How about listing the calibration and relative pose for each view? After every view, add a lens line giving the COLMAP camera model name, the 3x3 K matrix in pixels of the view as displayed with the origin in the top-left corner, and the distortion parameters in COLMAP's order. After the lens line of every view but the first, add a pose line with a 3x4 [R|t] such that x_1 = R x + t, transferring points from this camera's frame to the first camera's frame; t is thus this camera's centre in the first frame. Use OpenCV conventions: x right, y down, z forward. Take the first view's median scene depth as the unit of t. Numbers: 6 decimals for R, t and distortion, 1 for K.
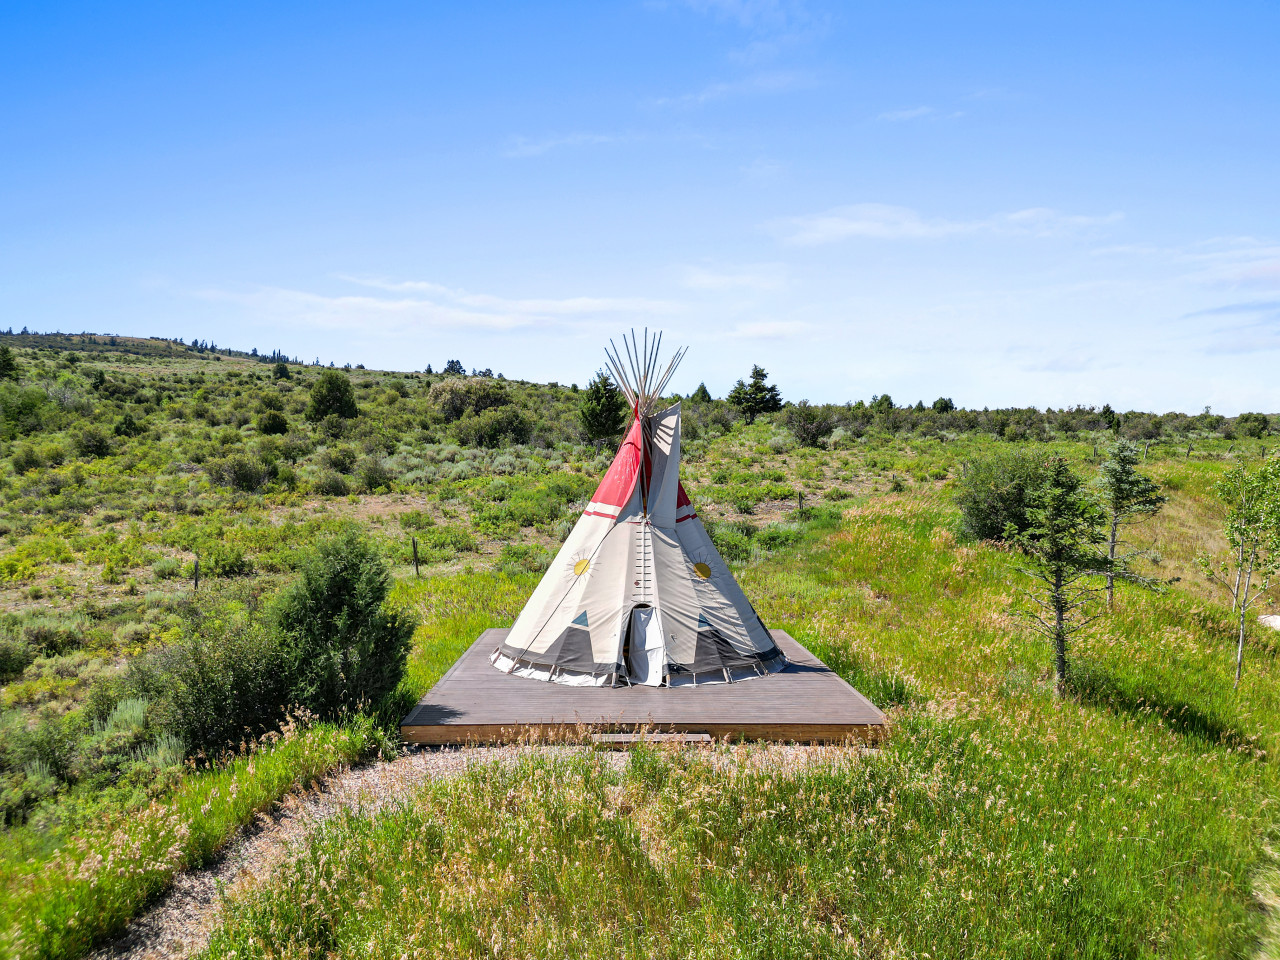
lens RADIAL K [[880.5, 0, 640.0], [0, 880.5, 480.0], [0, 0, 1]] dist [0.083993, -0.082440]
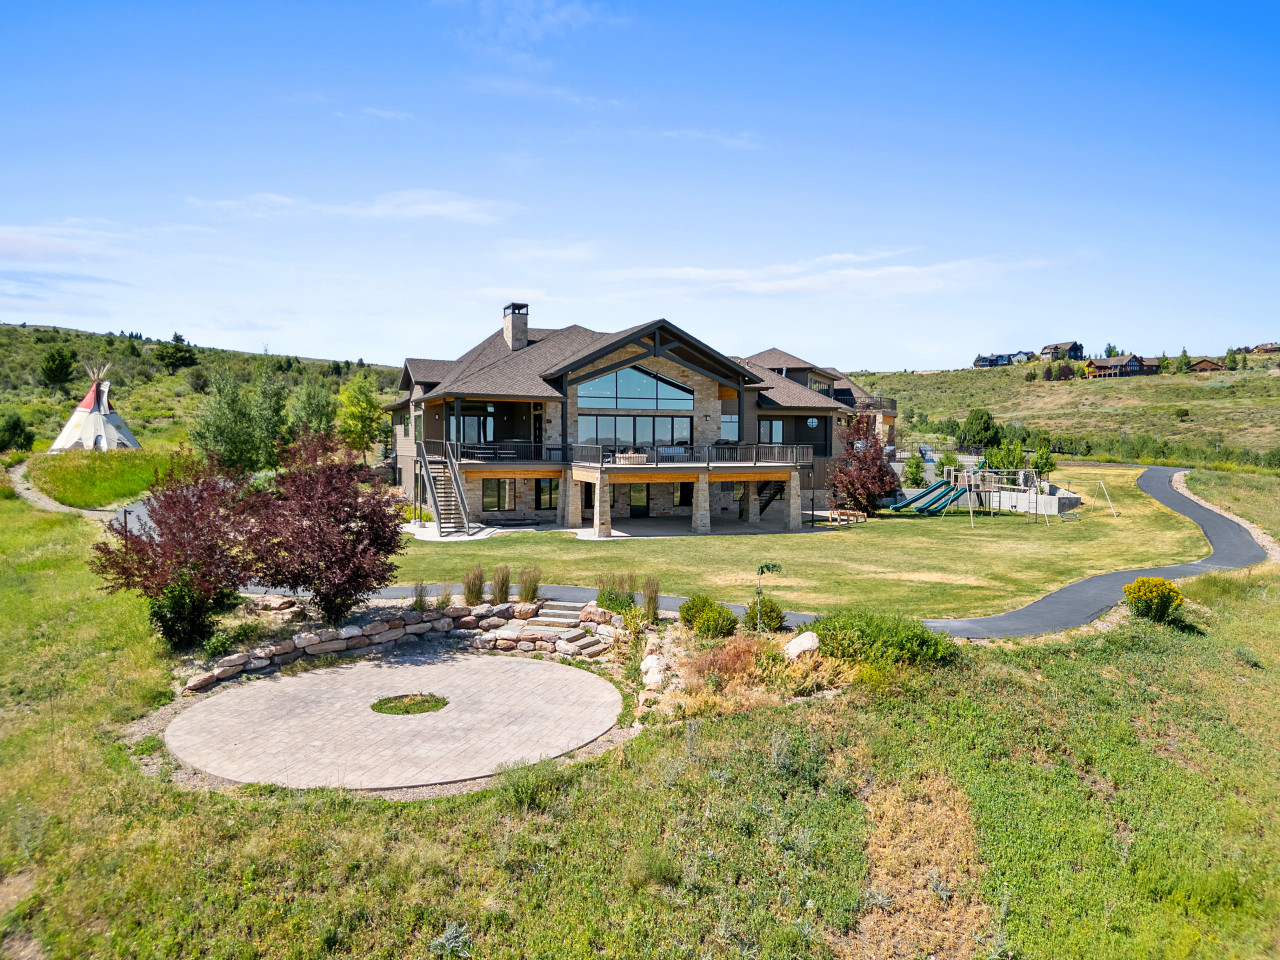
lens RADIAL K [[880.5, 0, 640.0], [0, 880.5, 480.0], [0, 0, 1]] dist [0.083993, -0.082440]
pose [[0.840124, -0.024589, 0.541837, -0.042693], [-0.006513, 0.998442, 0.055410, 0.032970], [-0.542355, -0.050080, 0.838655, -1.063521]]
